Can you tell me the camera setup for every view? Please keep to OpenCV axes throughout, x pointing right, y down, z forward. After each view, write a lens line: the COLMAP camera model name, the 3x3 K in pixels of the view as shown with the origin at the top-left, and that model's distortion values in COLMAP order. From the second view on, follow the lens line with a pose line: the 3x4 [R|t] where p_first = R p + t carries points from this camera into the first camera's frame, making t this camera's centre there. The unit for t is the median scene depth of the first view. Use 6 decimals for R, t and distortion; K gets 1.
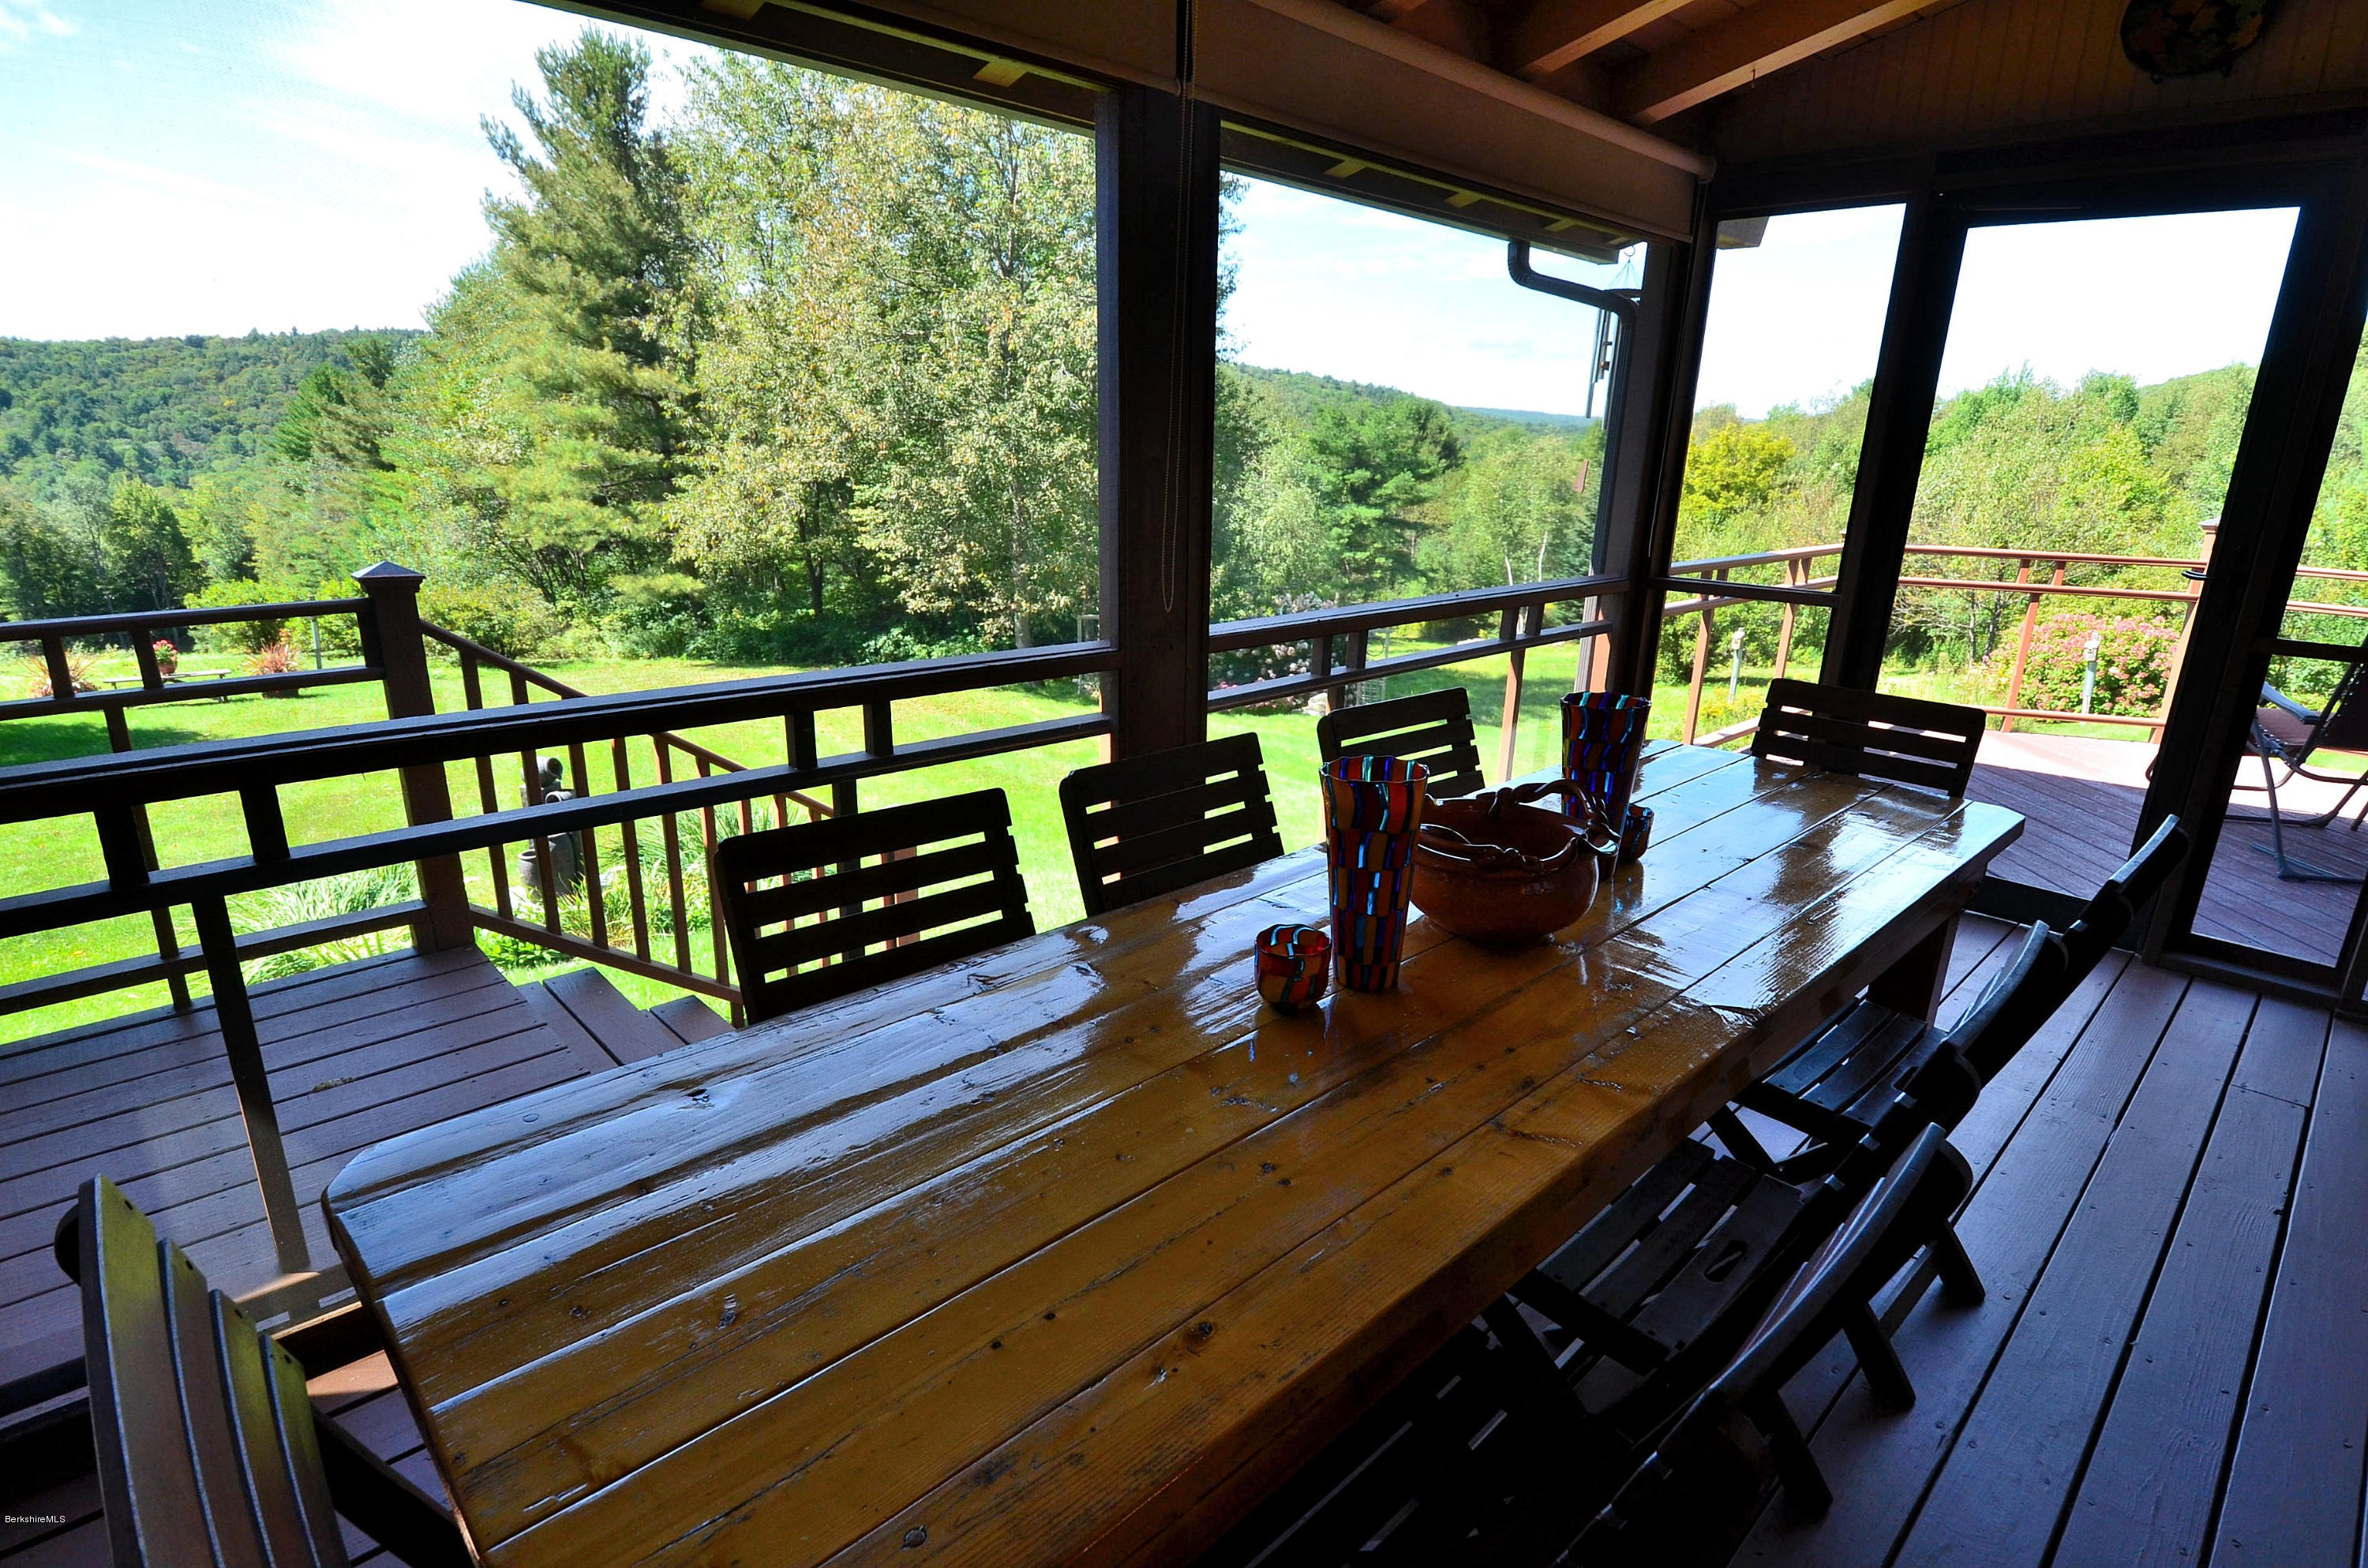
lens RADIAL K [[1193.6, 0, 1187.3], [0, 1193.6, 817.4], [0, 0, 1]] dist [0.006954, -0.016745]
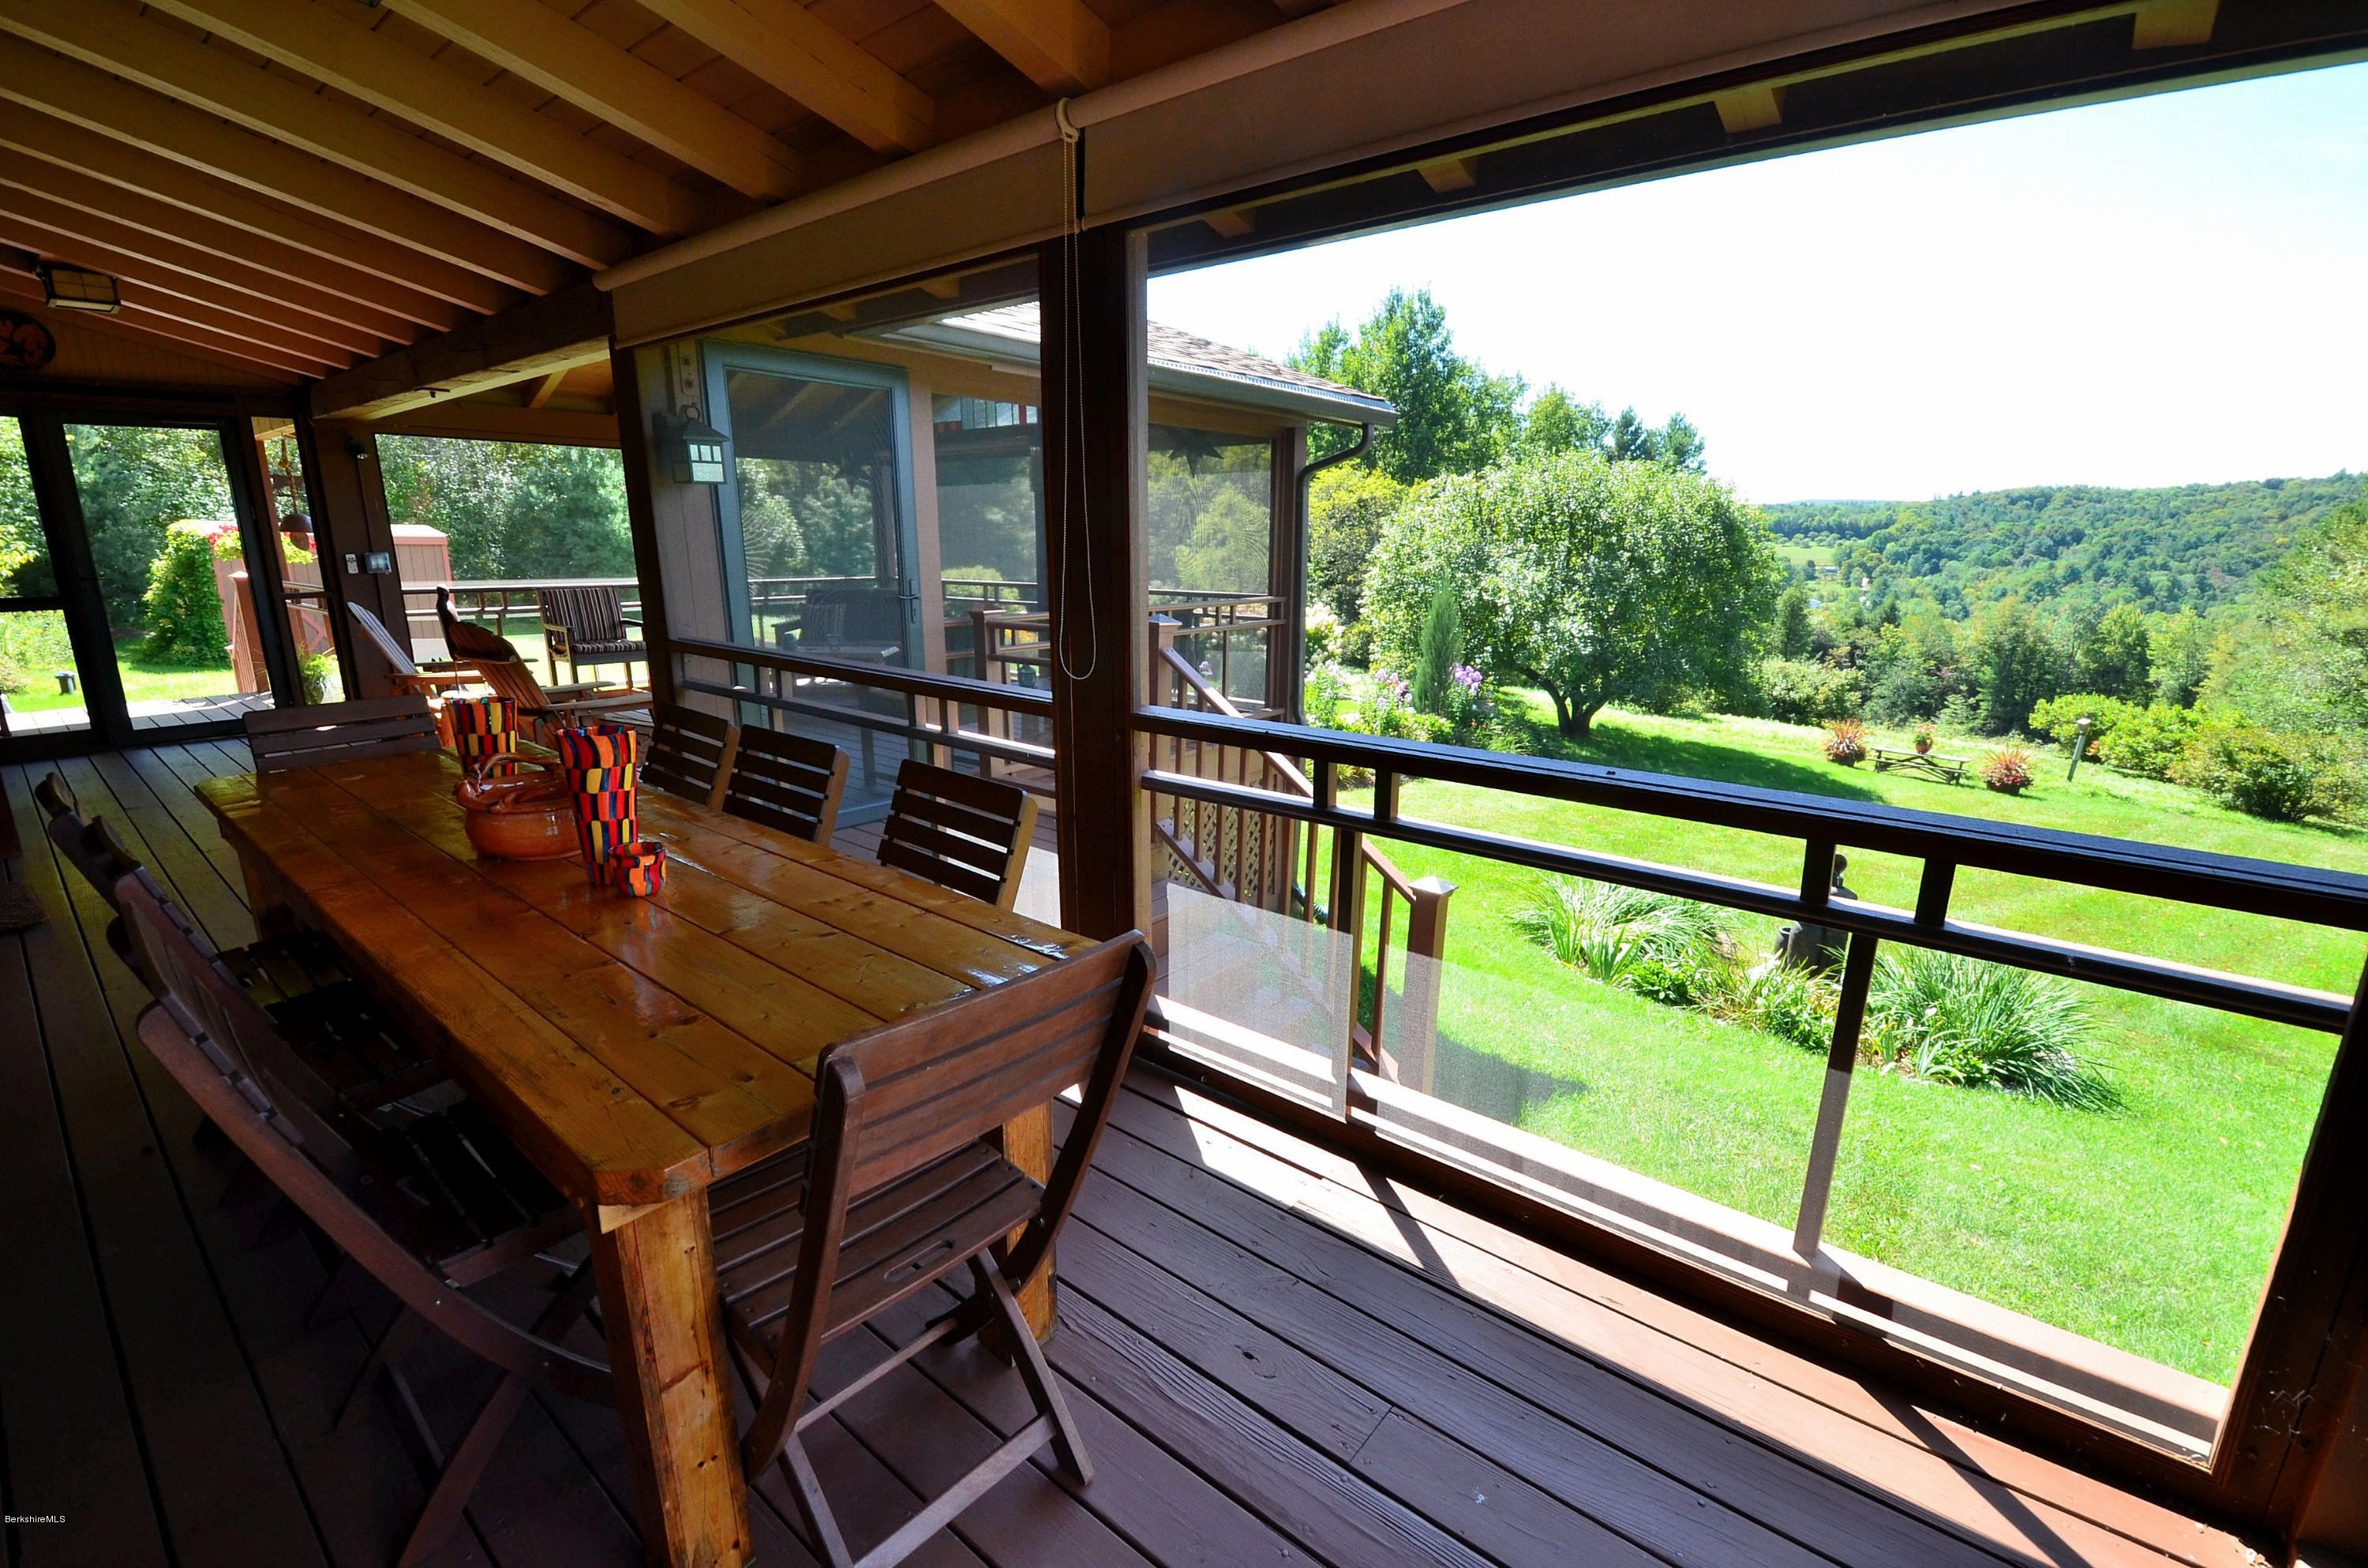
lens RADIAL K [[1035.2, 0, 1178.1], [0, 1035.2, 802.0], [0, 0, 1]] dist [0.007476, -0.016312]
pose [[0.105268, 0.222392, -0.969258, 0.075076], [-0.306769, 0.934400, 0.181077, -0.023216], [0.945945, 0.278276, 0.166586, 0.079680]]
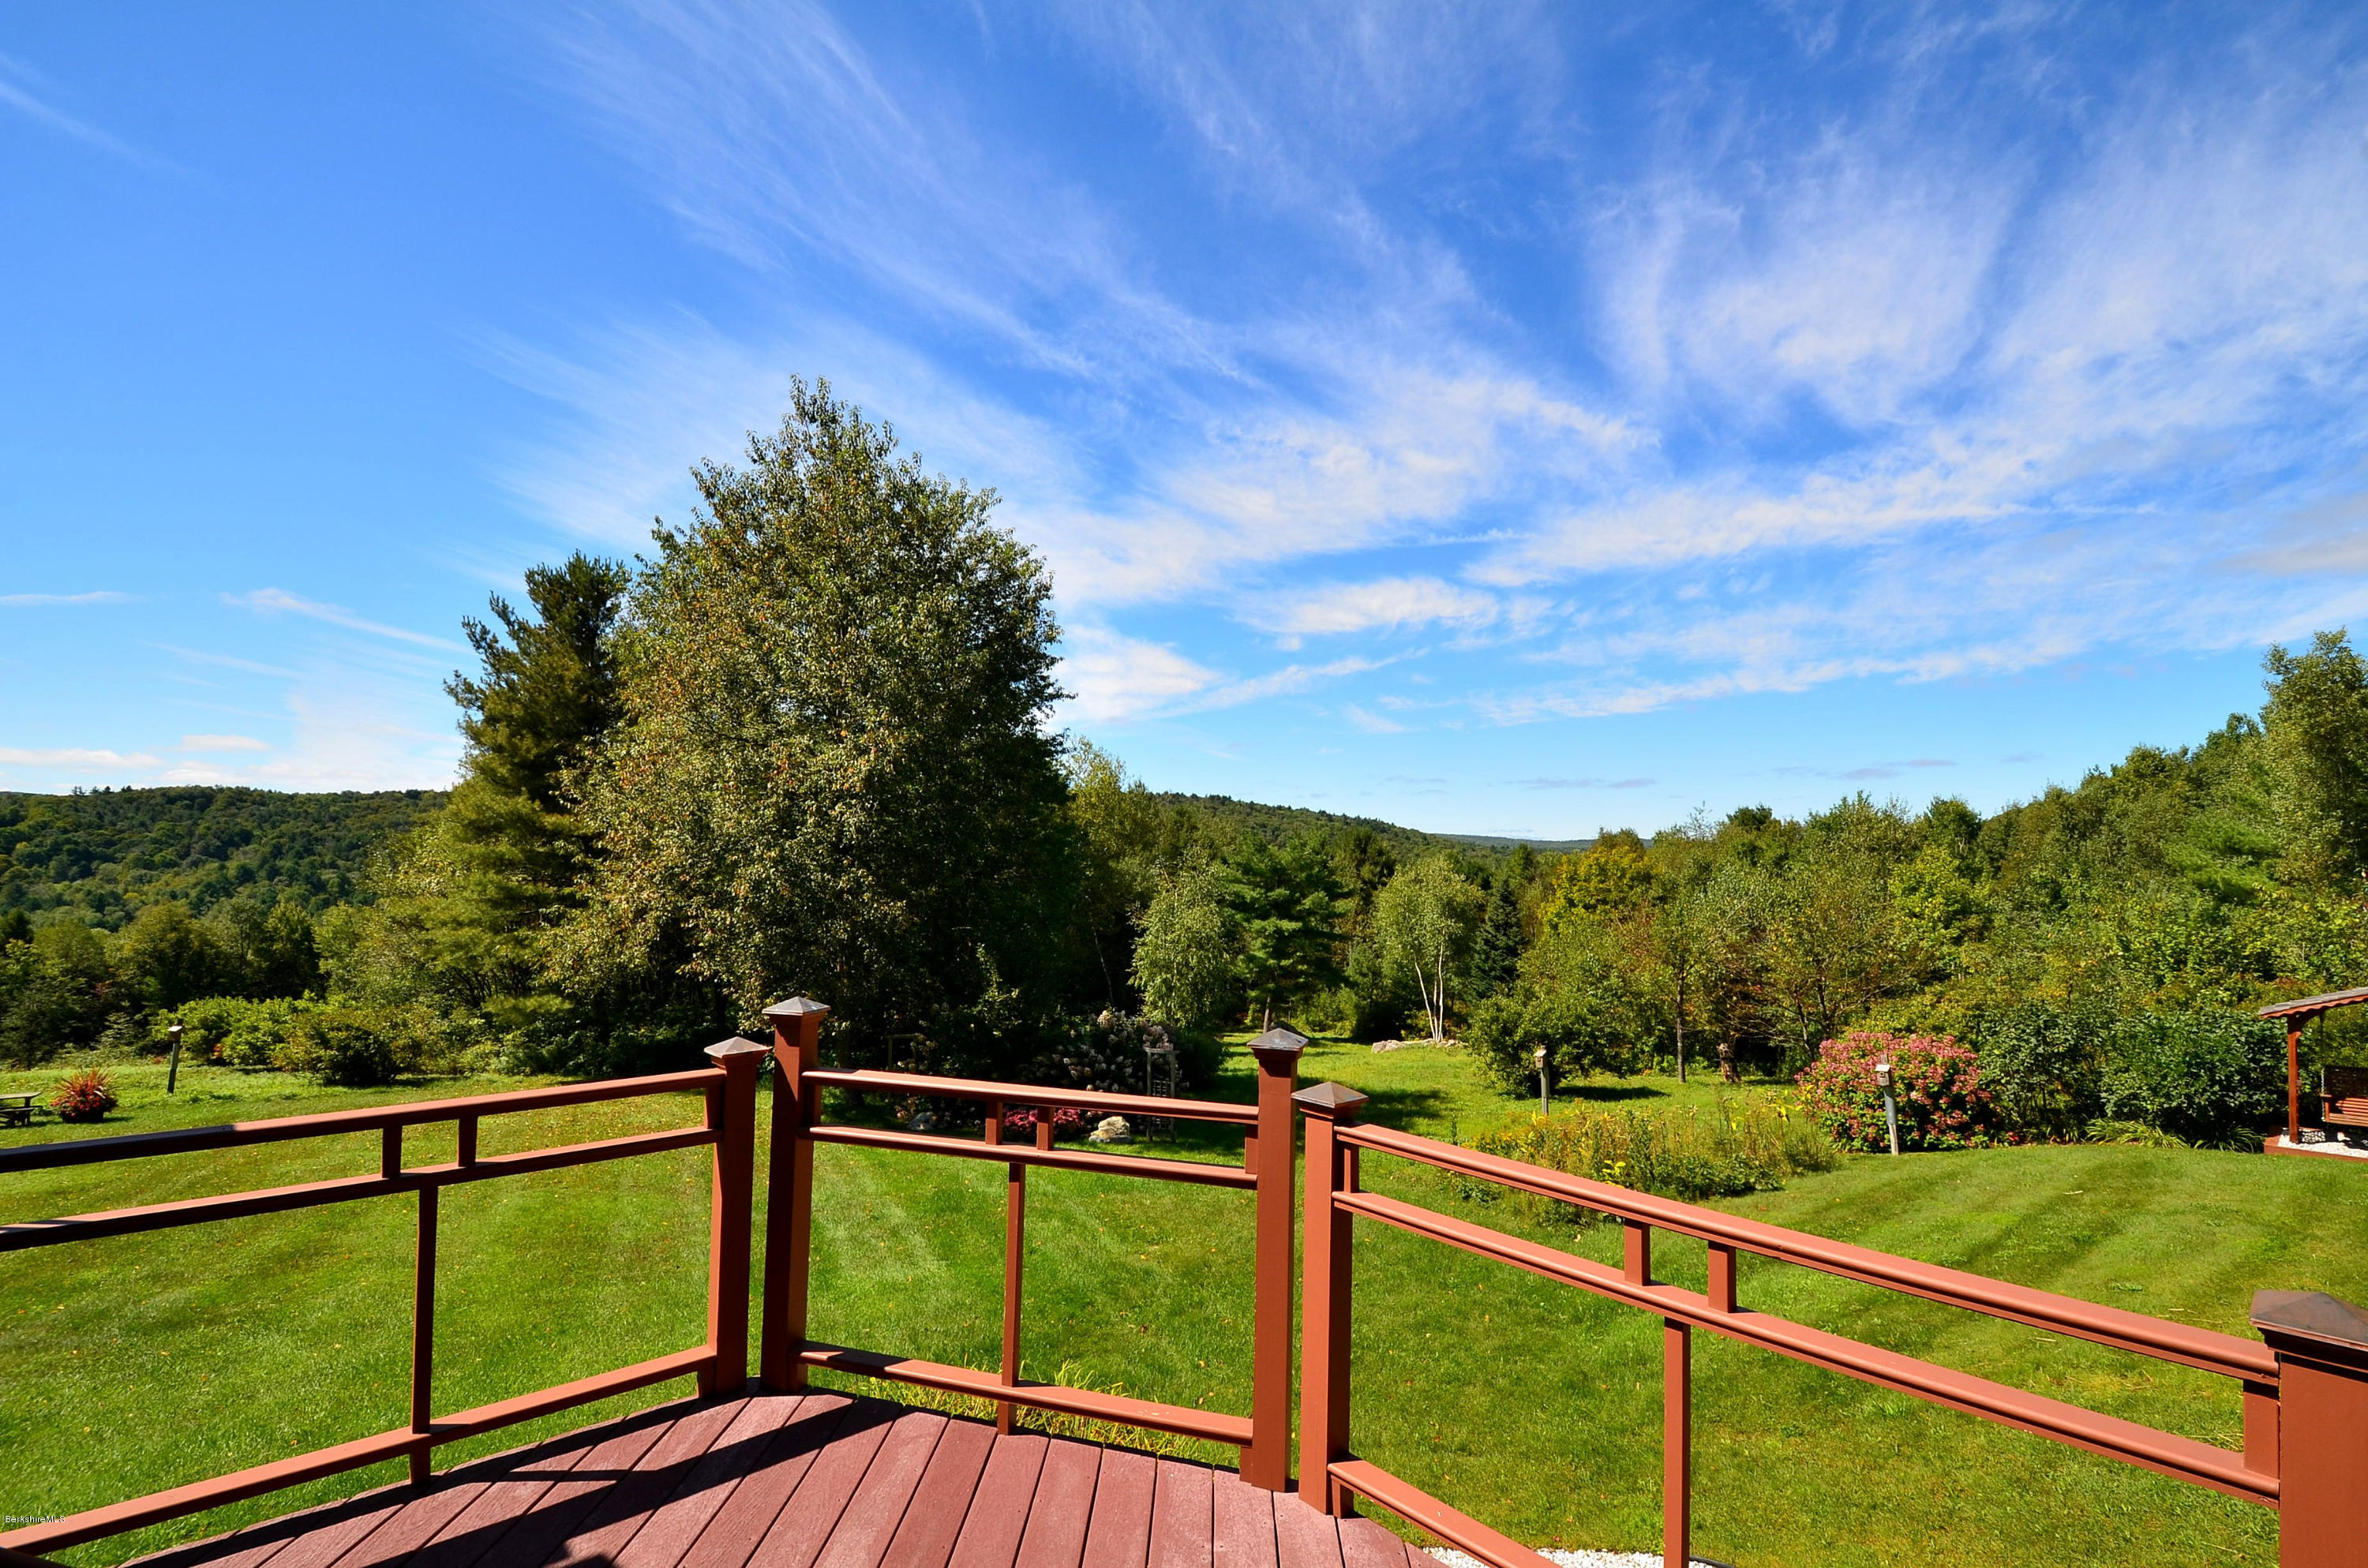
lens RADIAL K [[1035.2, 0, 1187.5], [0, 1035.2, 805.1], [0, 0, 1]] dist [0.007476, -0.016312]
pose [[0.999611, -0.012789, -0.024767, 0.146024], [0.003204, 0.935367, -0.353665, -0.032354], [0.027690, 0.353449, 0.935044, 0.092294]]
